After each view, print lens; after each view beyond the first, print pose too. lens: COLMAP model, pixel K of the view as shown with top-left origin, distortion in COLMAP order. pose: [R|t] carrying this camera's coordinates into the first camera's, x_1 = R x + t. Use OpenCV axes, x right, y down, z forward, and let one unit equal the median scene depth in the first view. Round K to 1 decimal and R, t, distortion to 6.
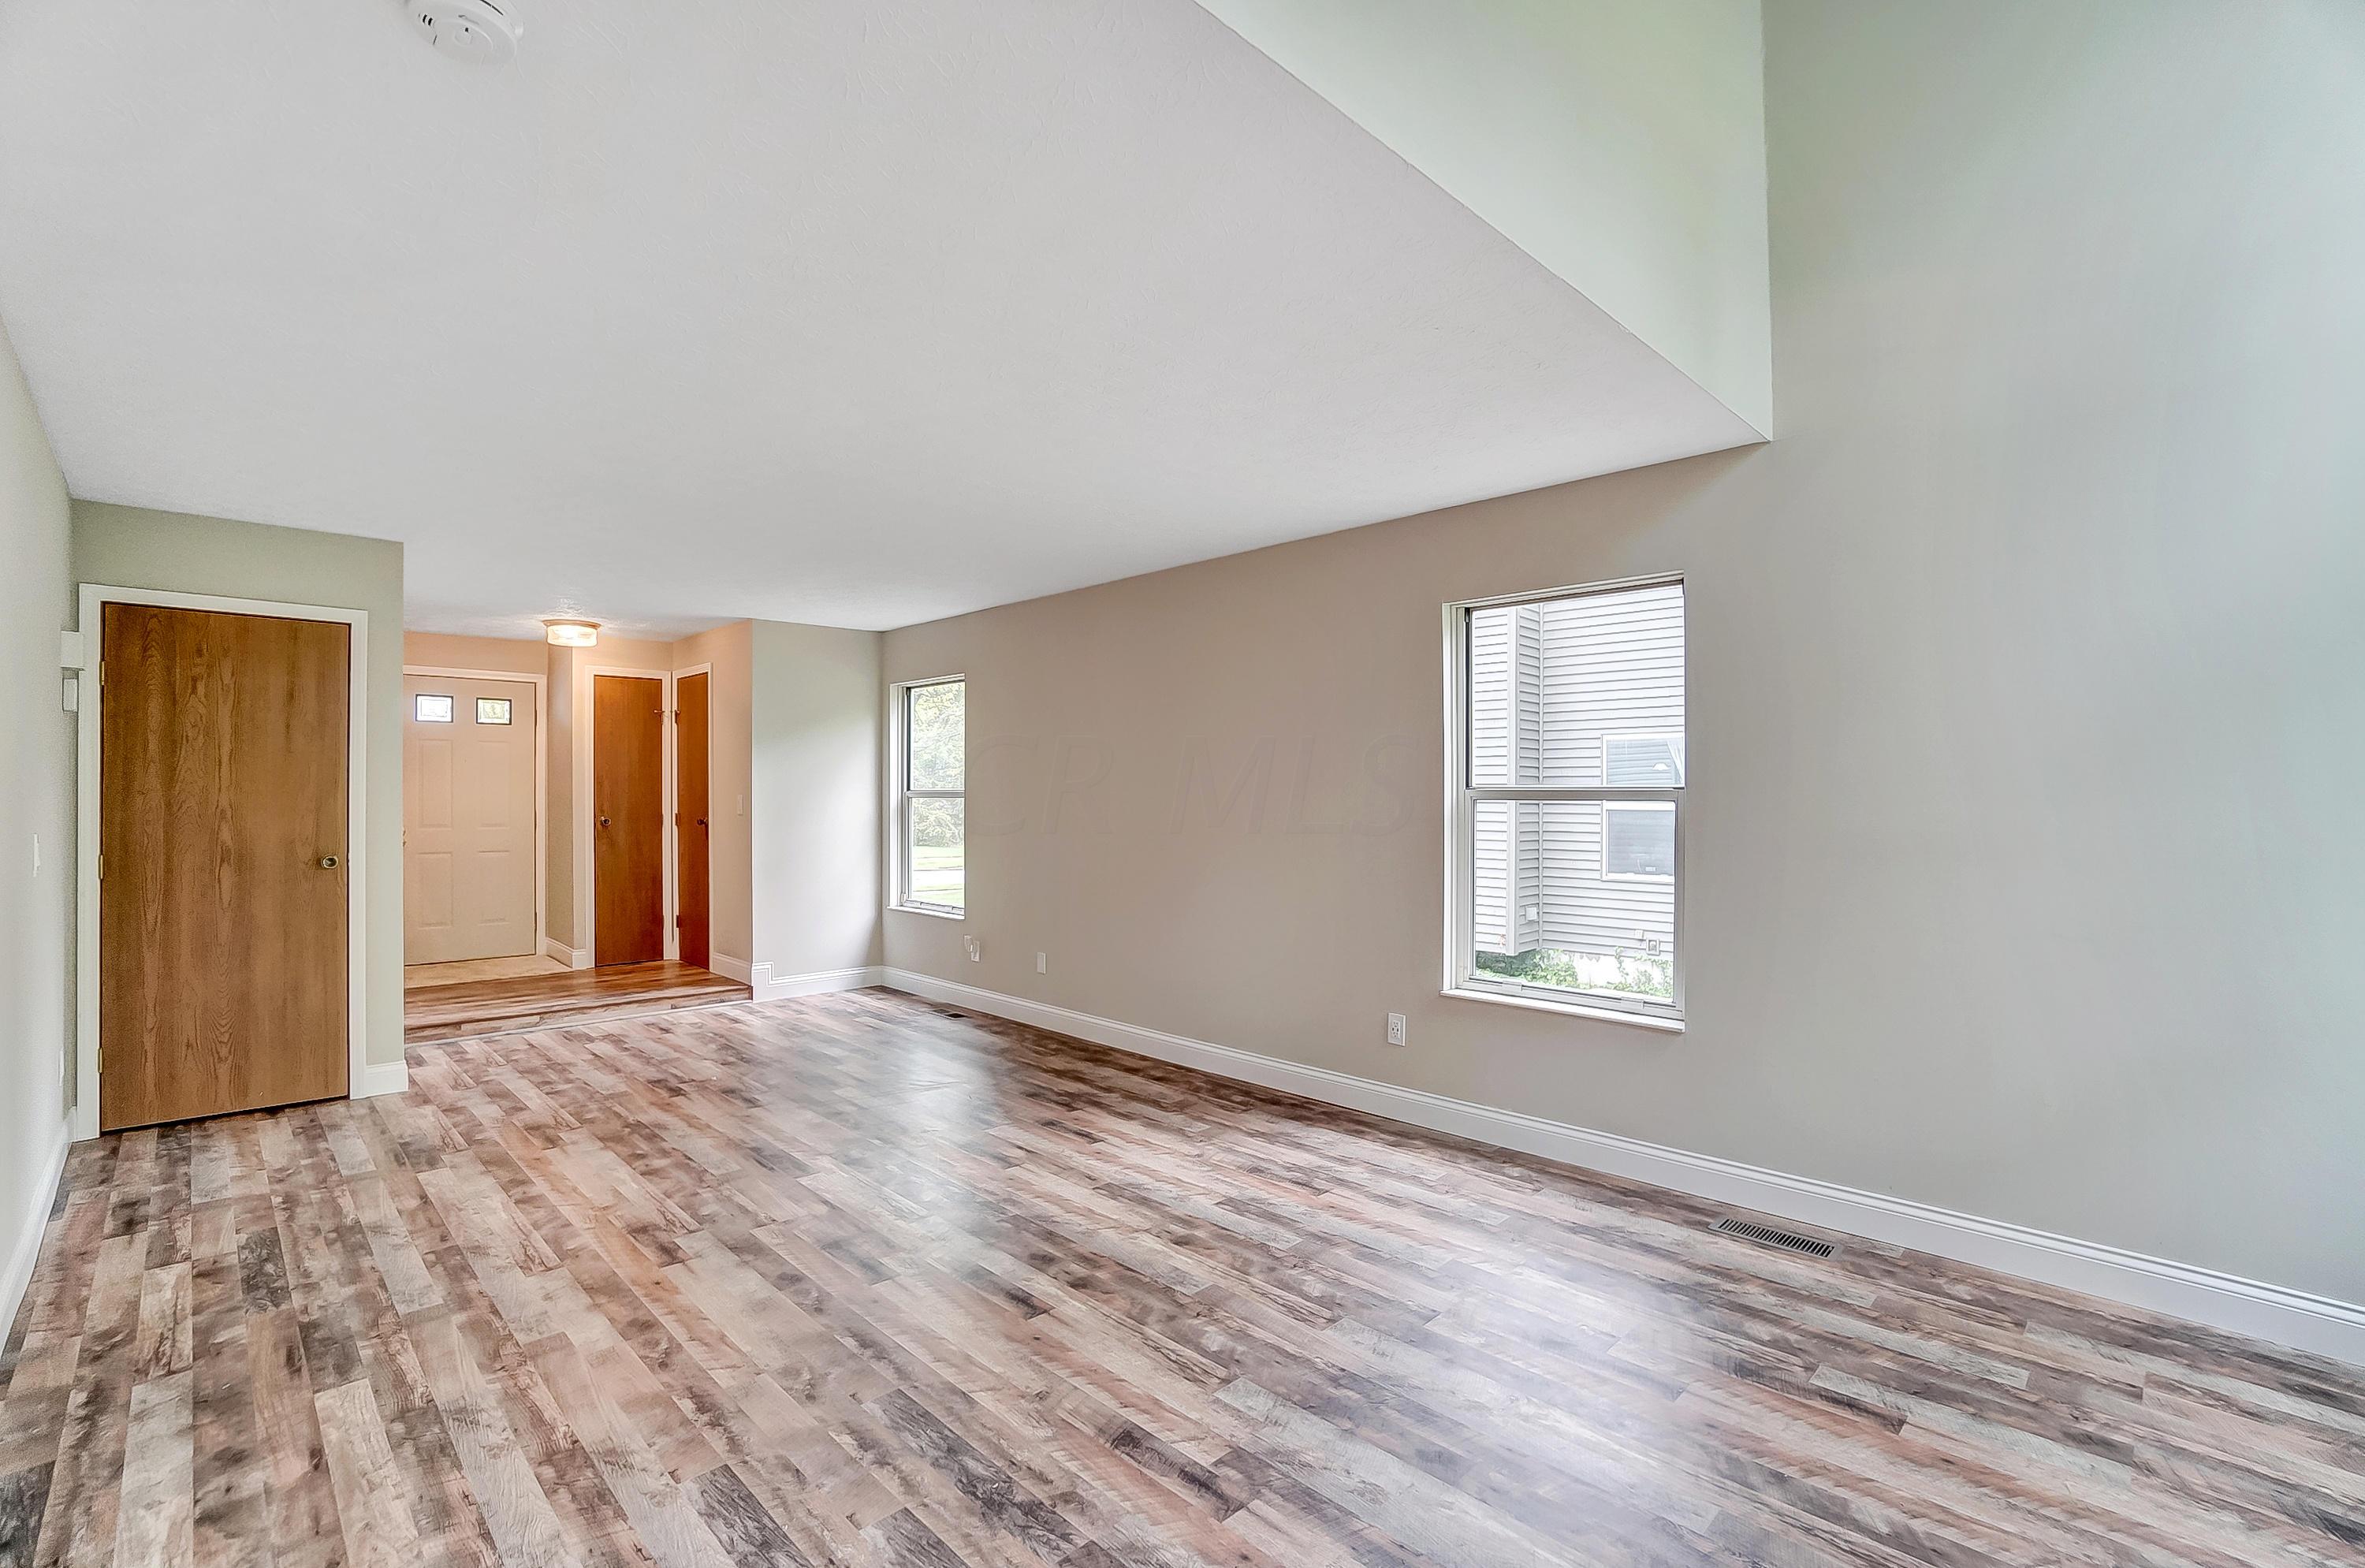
lens RADIAL K [[1051.8, 0, 1162.1], [0, 1051.8, 778.4], [0, 0, 1]] dist [-0.061532, 0.023006]
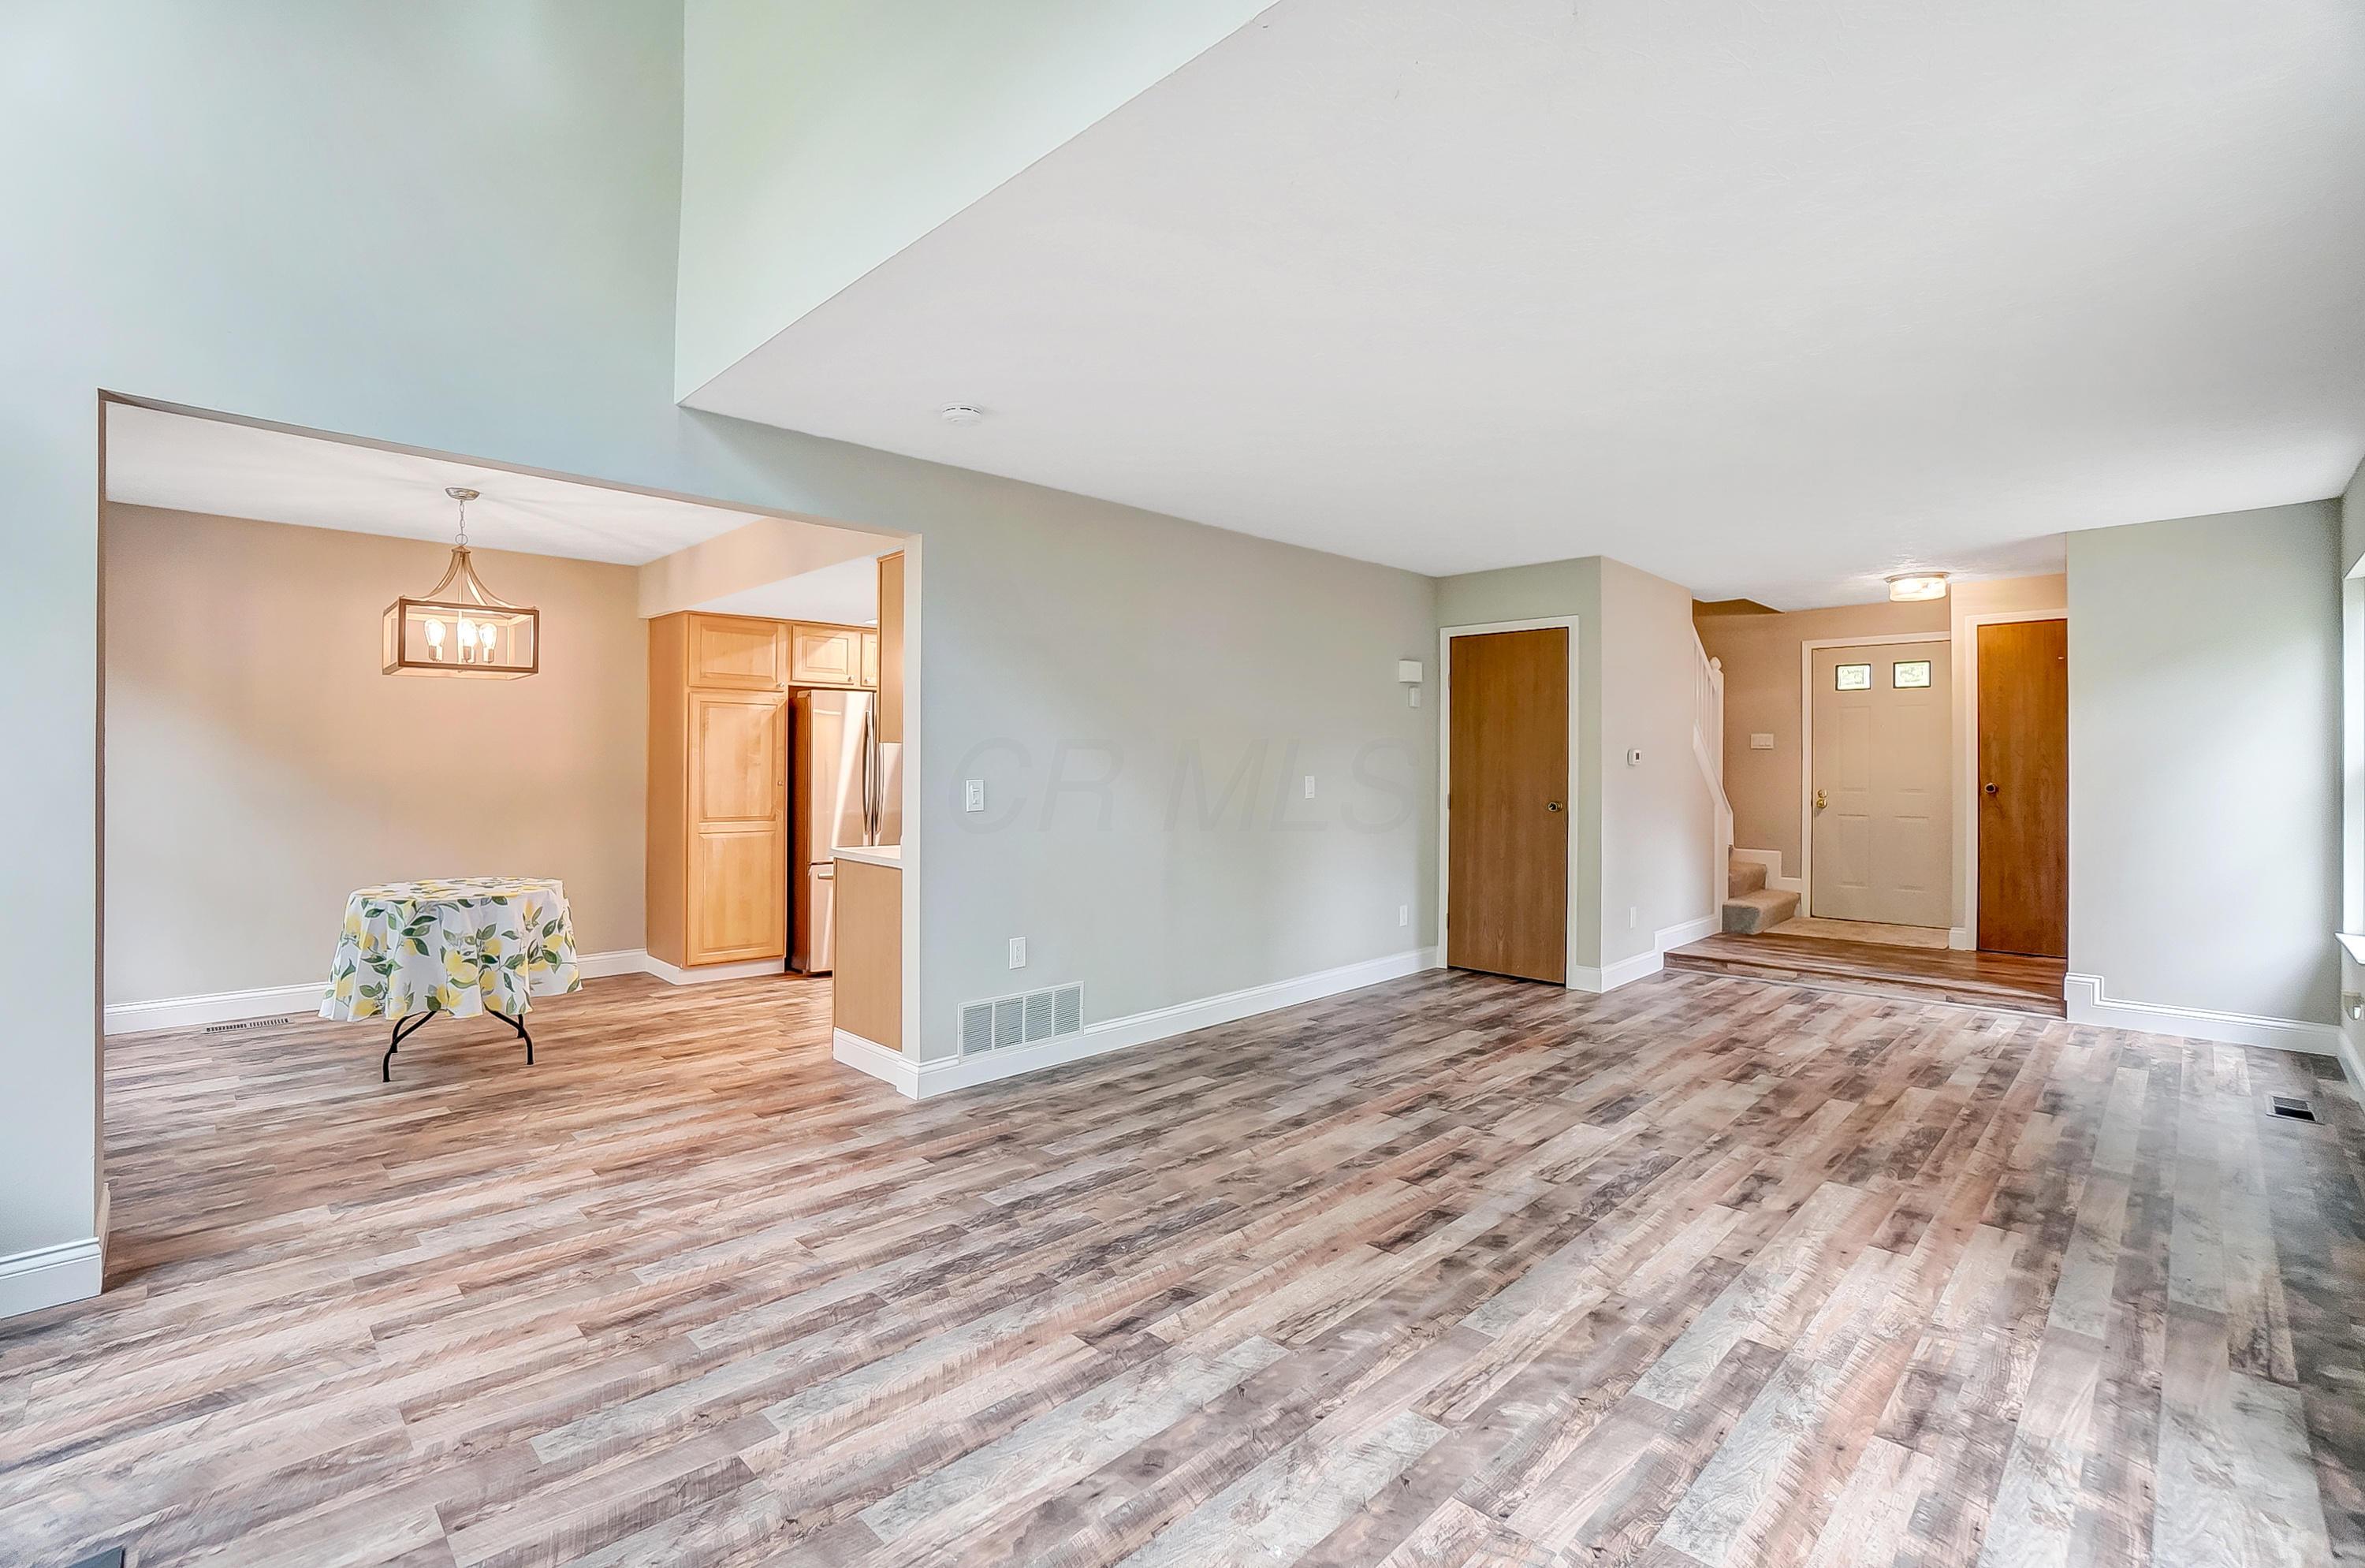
lens RADIAL K [[1051.8, 0, 1162.1], [0, 1051.8, 778.4], [0, 0, 1]] dist [-0.061532, 0.023006]
pose [[0.005582, 0.013782, -0.999889, 0.757191], [0.014229, 0.999803, 0.013860, 0.023950], [0.999883, -0.014305, 0.005385, 0.649078]]
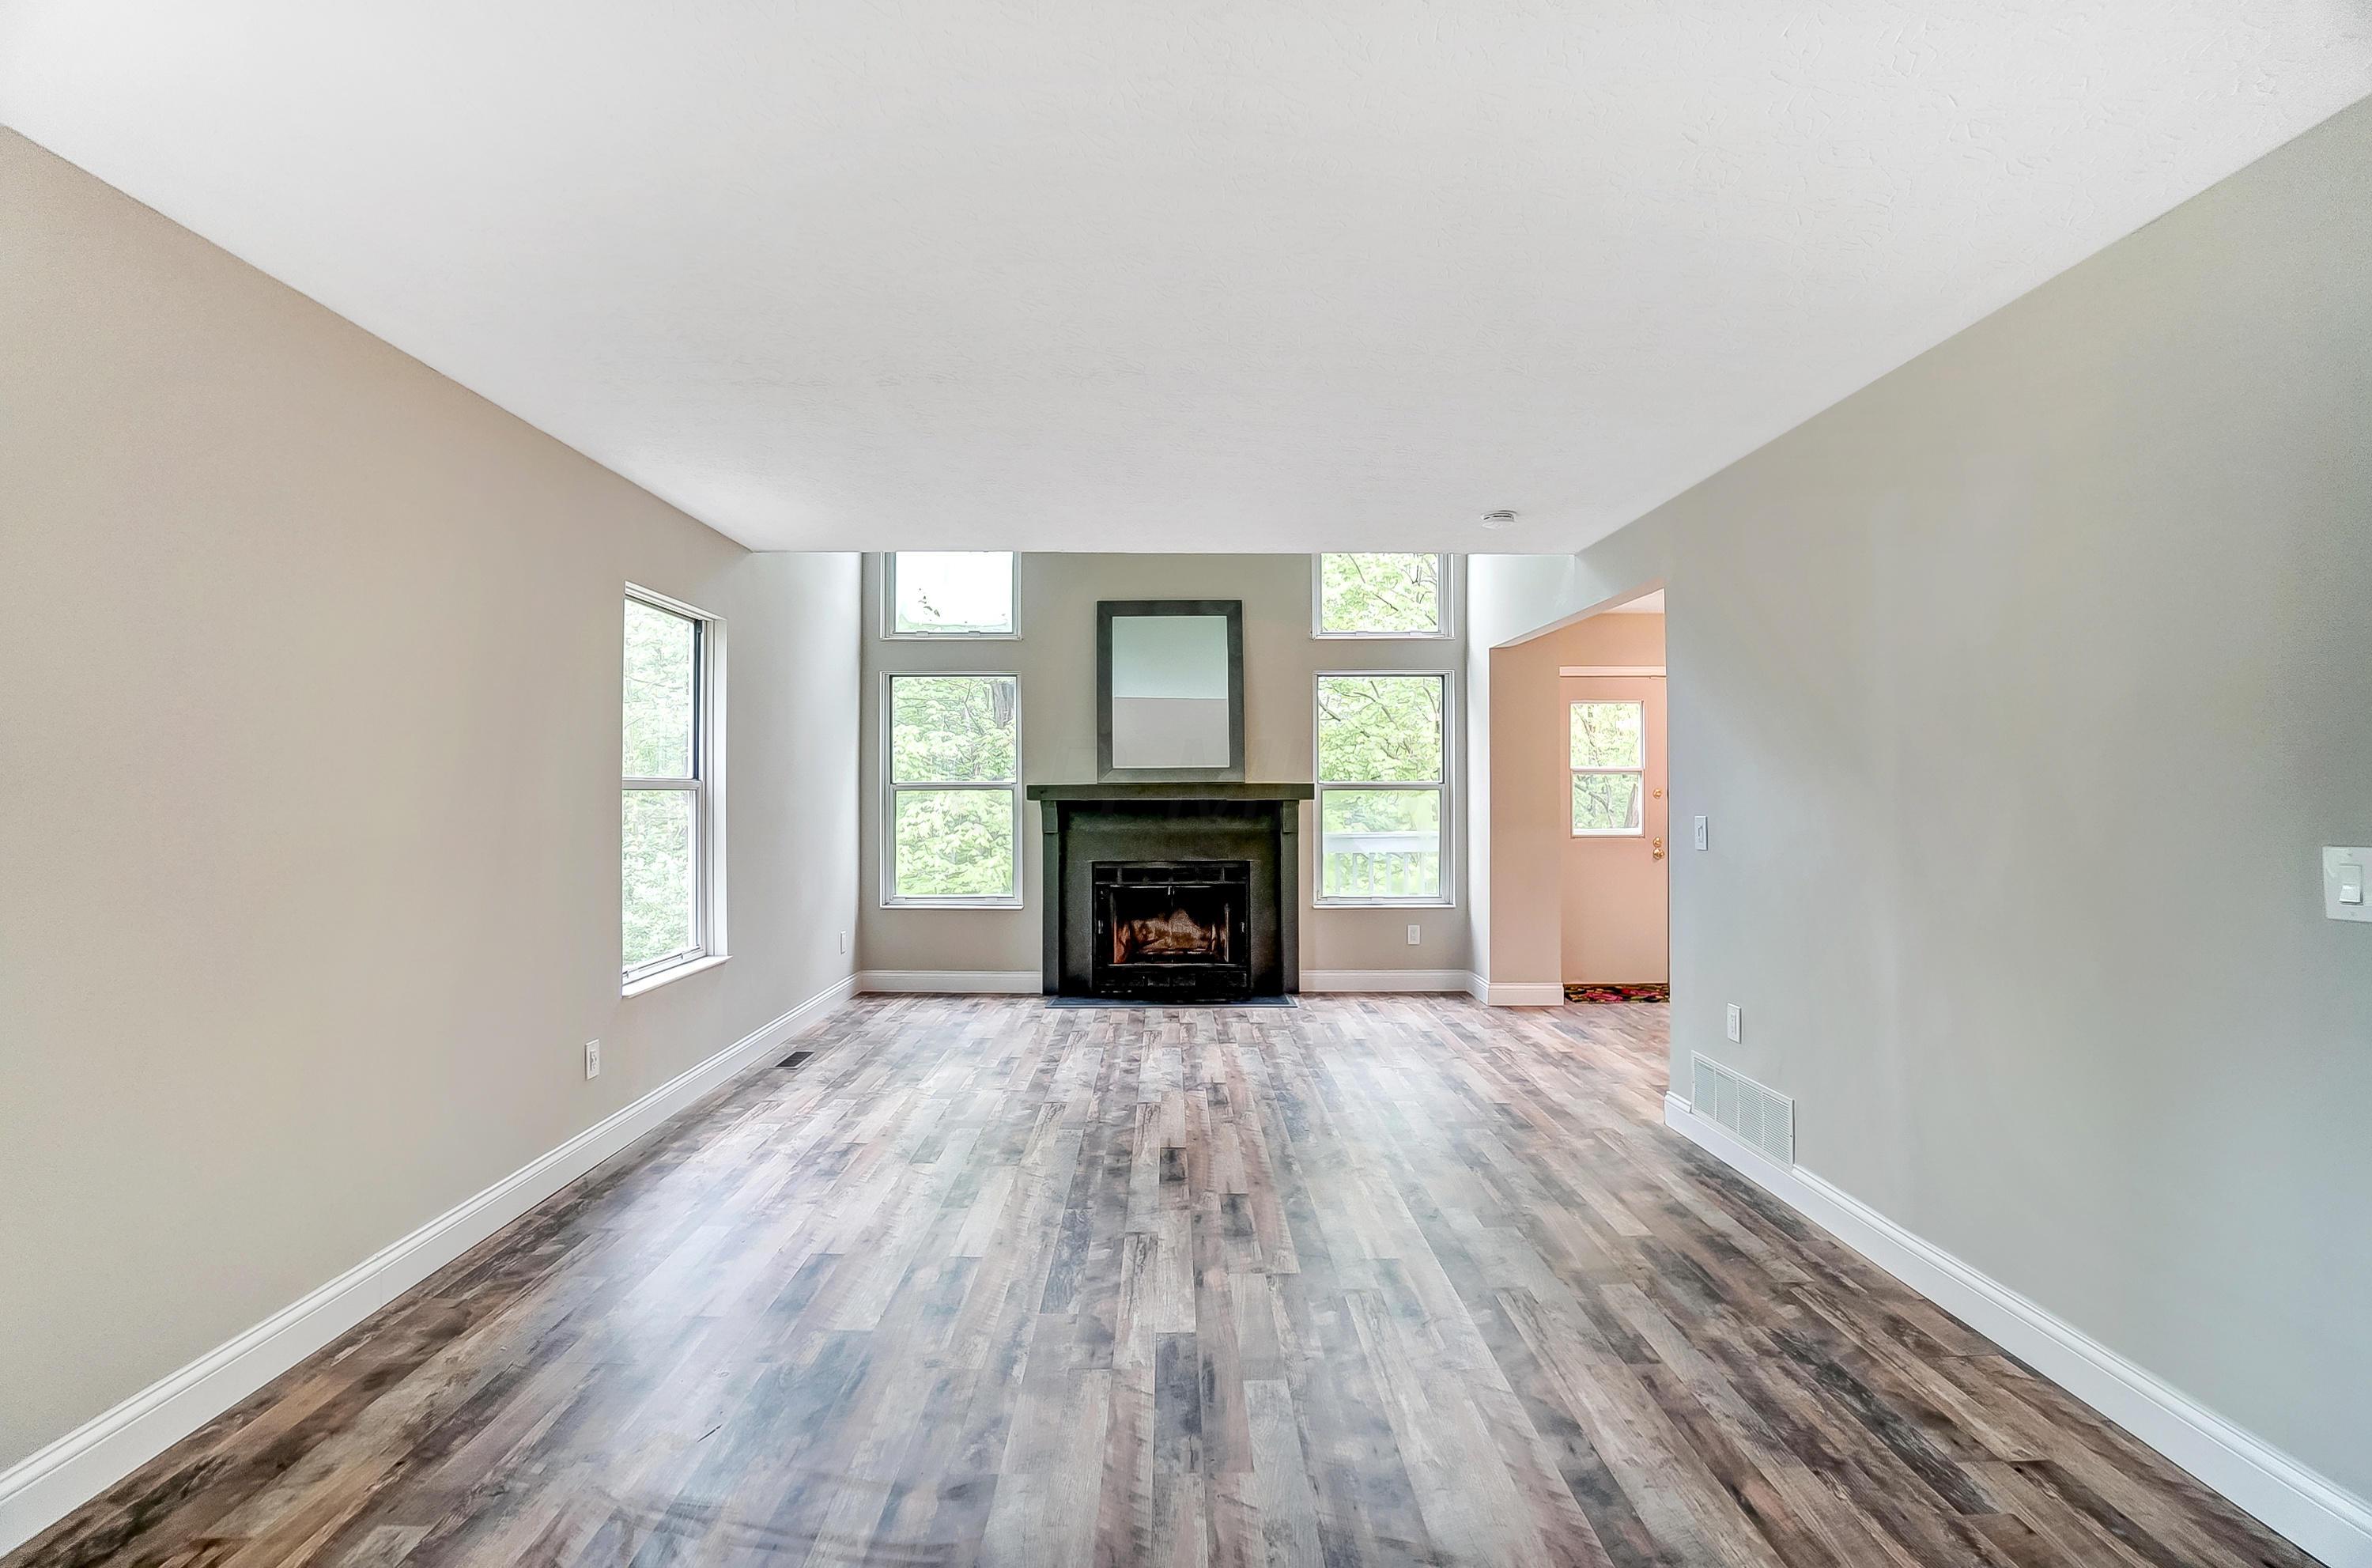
lens RADIAL K [[1055.0, 0, 1165.6], [0, 1055.0, 778.4], [0, 0, 1]] dist [-0.061532, 0.023006]
pose [[-0.719109, 0.006800, 0.694864, -0.928879], [-0.010976, 0.999716, -0.021142, 0.030611], [-0.694811, -0.022830, -0.718830, 1.709284]]
